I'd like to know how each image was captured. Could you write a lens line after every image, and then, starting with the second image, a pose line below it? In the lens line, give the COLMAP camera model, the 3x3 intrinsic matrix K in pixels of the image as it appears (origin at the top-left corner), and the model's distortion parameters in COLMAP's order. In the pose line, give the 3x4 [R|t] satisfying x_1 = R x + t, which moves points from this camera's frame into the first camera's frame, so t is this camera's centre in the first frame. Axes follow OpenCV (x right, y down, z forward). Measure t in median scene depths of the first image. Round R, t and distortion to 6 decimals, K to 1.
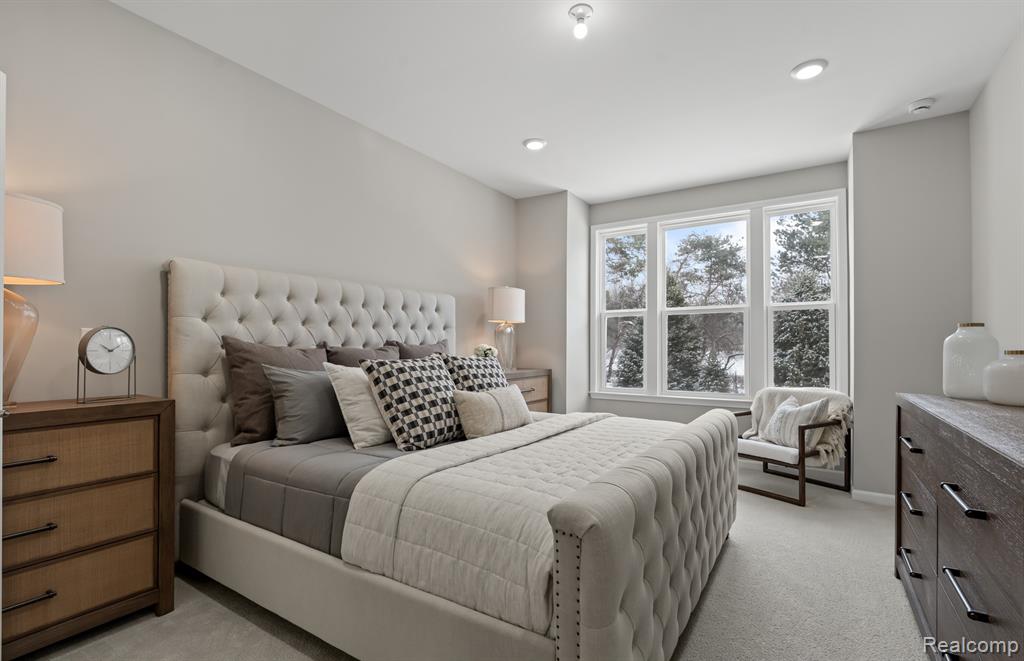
lens RADIAL K [[495.0, 0, 508.2], [0, 495.0, 345.3], [0, 0, 1]] dist [0.002869, 0.000102]
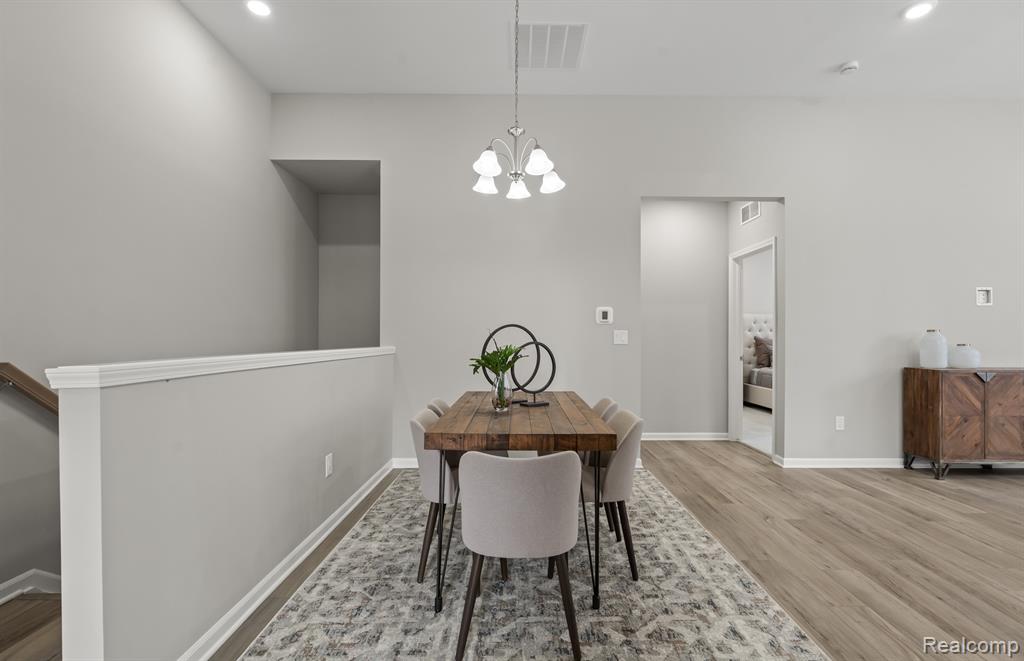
lens RADIAL K [[456.3, 0, 511.8], [0, 456.3, 333.9], [0, 0, 1]] dist [-0.000254, 0.000513]
pose [[0.550710, -0.010706, -0.834628, 1.116582], [0.009446, 0.999934, -0.006594, -0.030499], [0.834643, -0.004252, 0.550774, -2.108455]]
